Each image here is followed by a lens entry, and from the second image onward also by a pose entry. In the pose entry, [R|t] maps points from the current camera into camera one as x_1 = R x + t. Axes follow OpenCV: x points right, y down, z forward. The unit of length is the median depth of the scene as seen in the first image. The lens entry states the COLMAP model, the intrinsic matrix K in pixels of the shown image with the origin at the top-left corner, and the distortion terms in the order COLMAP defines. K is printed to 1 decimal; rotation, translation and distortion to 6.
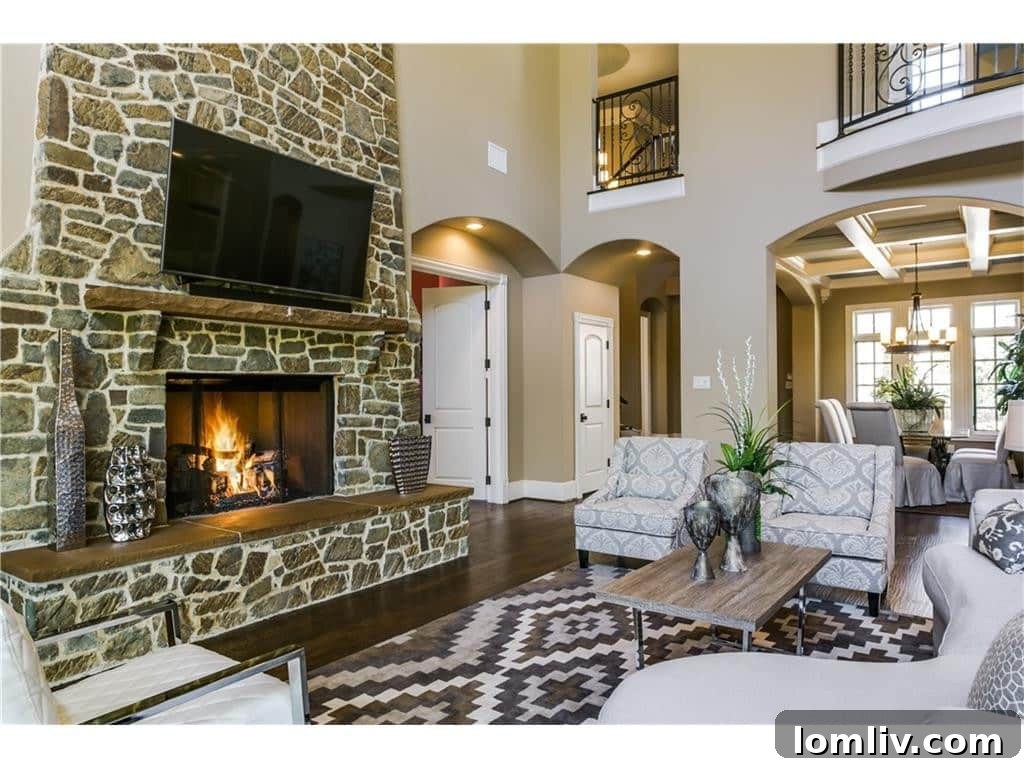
lens RADIAL K [[710.8, 0, 512.0], [0, 710.8, 384.0], [0, 0, 1]] dist [-0.006039, 0.004178]
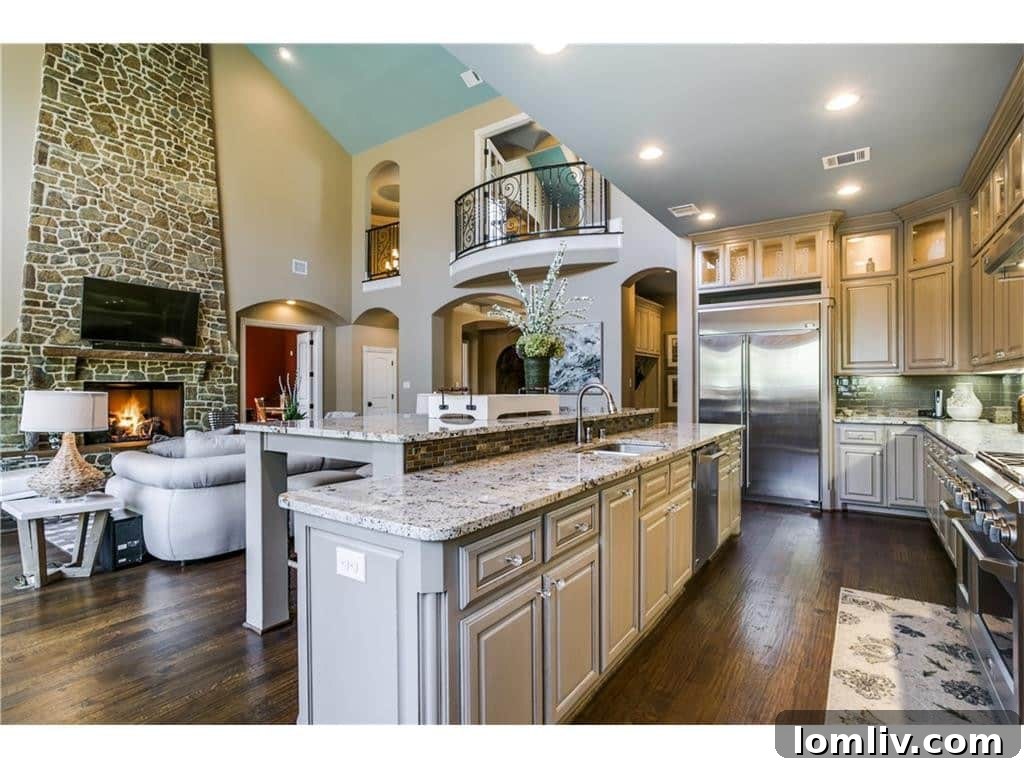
lens RADIAL K [[559.1, 0, 512.0], [0, 559.1, 384.0], [0, 0, 1]] dist [-0.024427, 0.017214]
pose [[0.999758, -0.000933, -0.021999, 0.895653], [0.000941, 1.000000, 0.000327, -0.006790], [0.021999, -0.000348, 0.999758, -0.746015]]
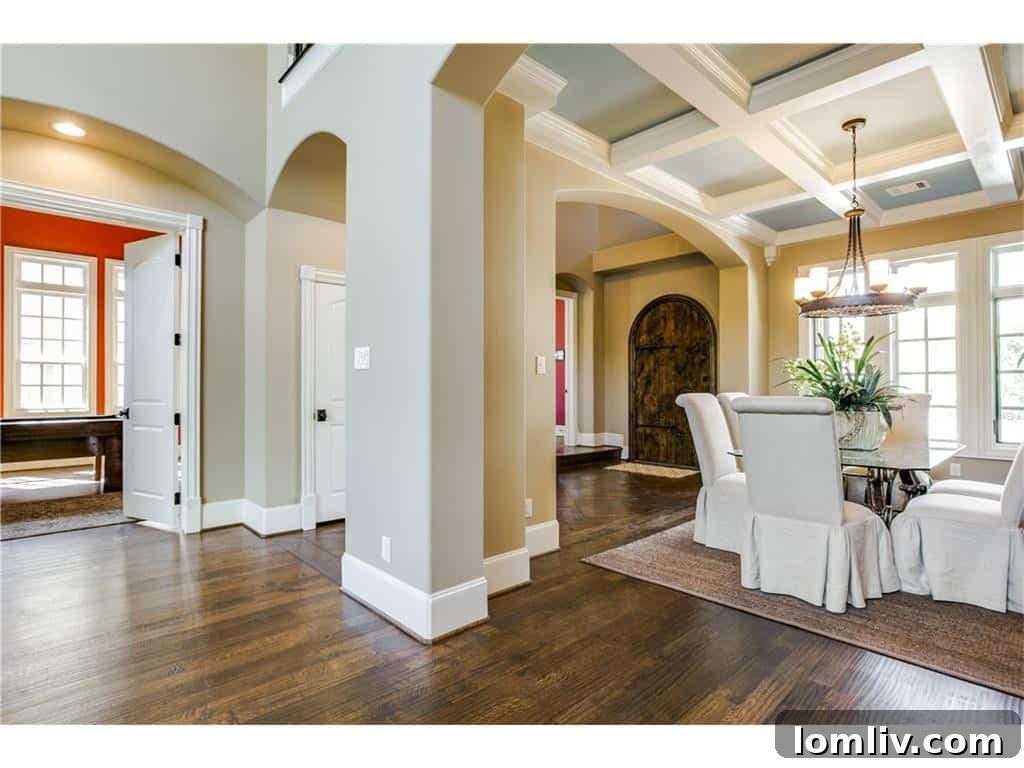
lens RADIAL K [[525.6, 0, 506.1], [0, 525.6, 386.0], [0, 0, 1]] dist [-0.014703, 0.000543]
pose [[0.973083, 0.004009, -0.230419, 0.726941], [-0.002182, 0.999964, 0.008183, 0.024289], [0.230443, -0.007460, 0.973057, 0.968688]]
